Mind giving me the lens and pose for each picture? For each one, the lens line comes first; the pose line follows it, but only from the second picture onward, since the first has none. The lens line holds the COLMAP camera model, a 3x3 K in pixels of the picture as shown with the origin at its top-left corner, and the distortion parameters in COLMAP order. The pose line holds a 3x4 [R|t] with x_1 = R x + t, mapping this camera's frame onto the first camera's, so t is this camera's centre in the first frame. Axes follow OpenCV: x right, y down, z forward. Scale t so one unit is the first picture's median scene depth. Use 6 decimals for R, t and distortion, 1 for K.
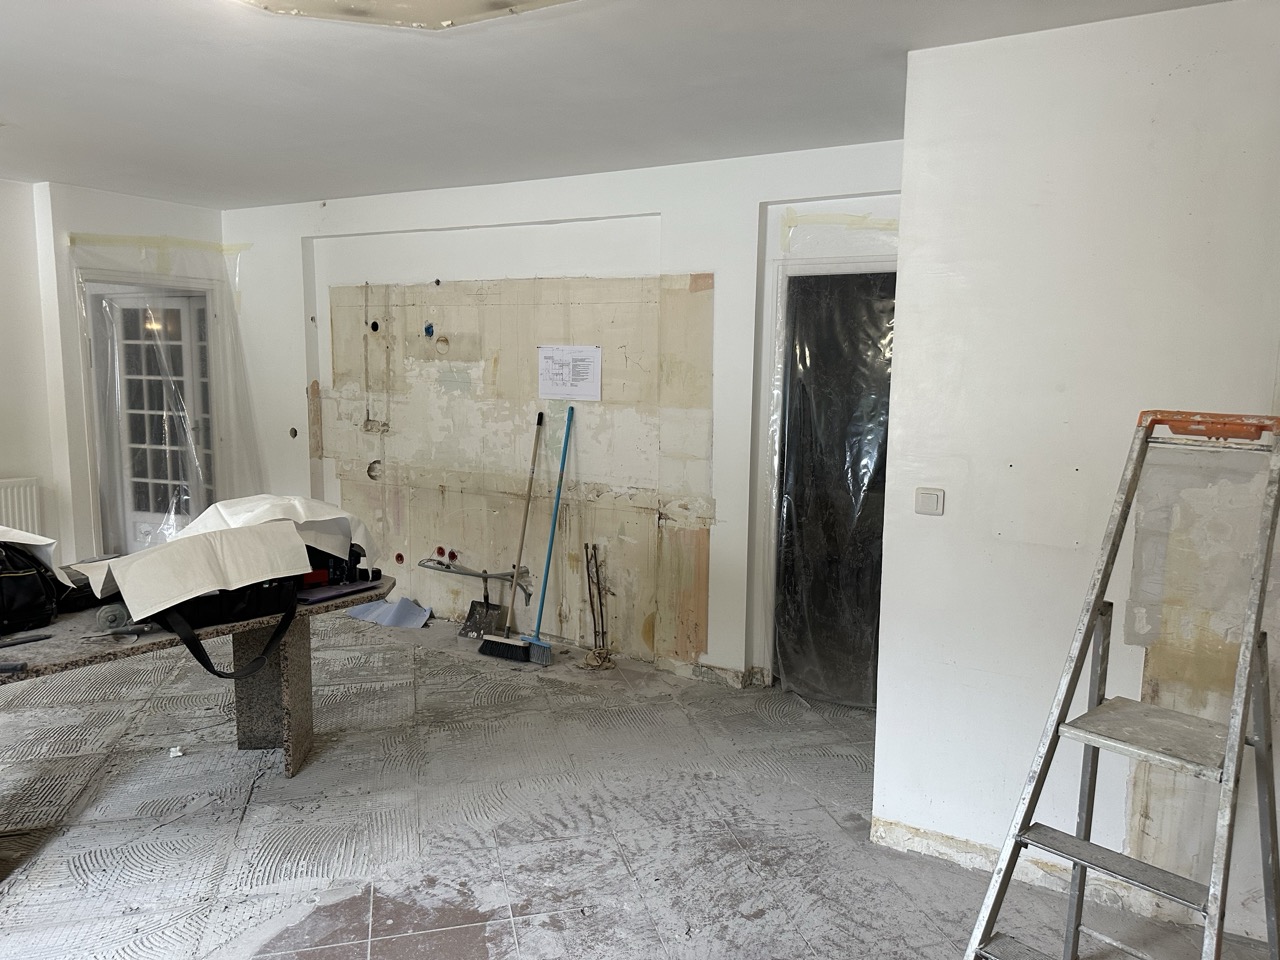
lens RADIAL K [[895.4, 0, 639.7], [0, 895.4, 479.1], [0, 0, 1]] dist [0.008125, -0.026106]
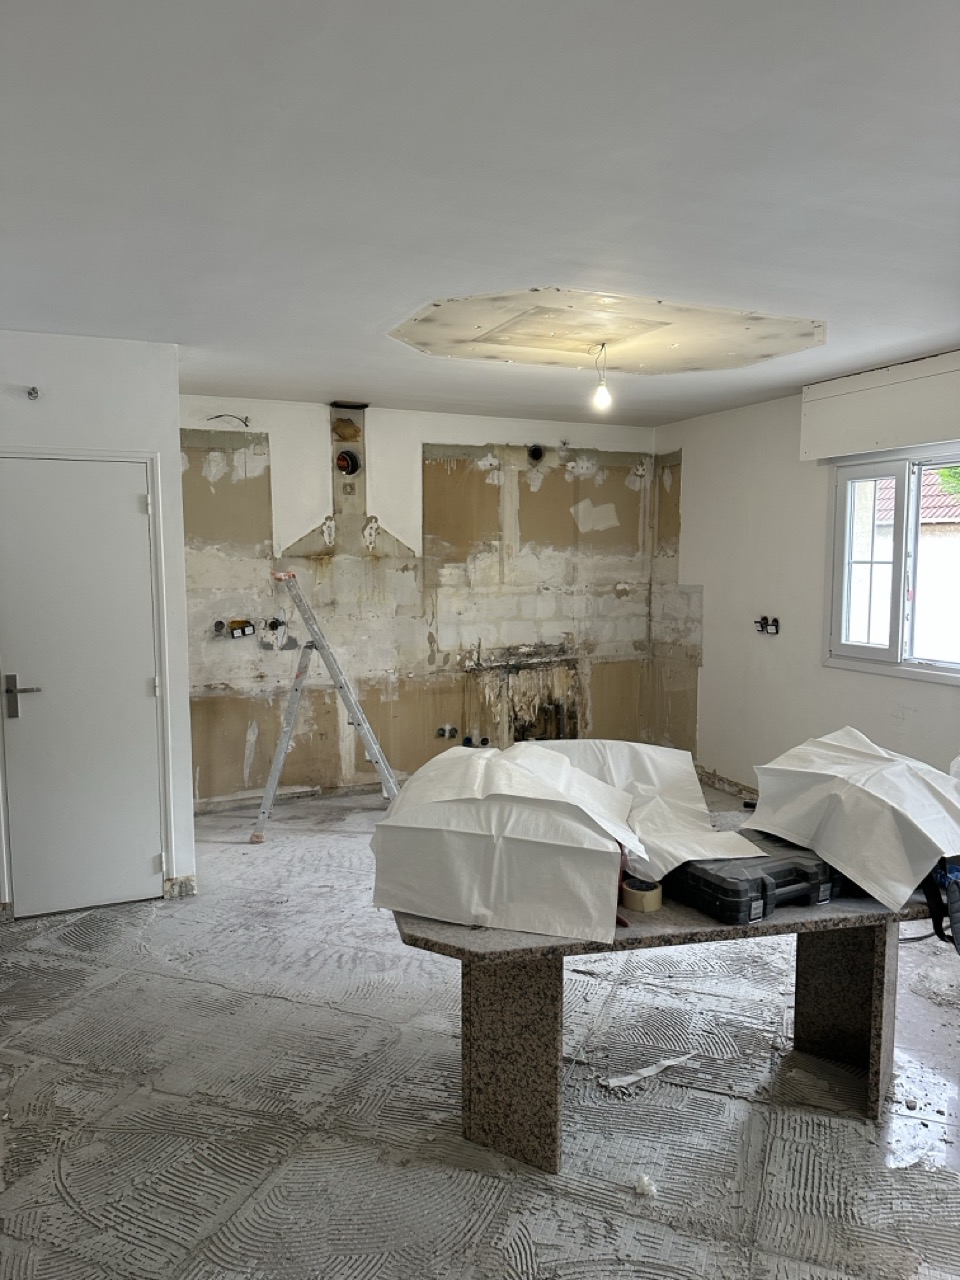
lens RADIAL K [[895.4, 0, 479.7], [0, 895.4, 641.0], [0, 0, 1]] dist [0.008125, -0.026106]
pose [[-0.802082, -0.071742, 0.592889, -0.896015], [0.075321, 0.972679, 0.219595, -0.256211], [-0.592445, 0.220790, -0.774765, 1.716436]]
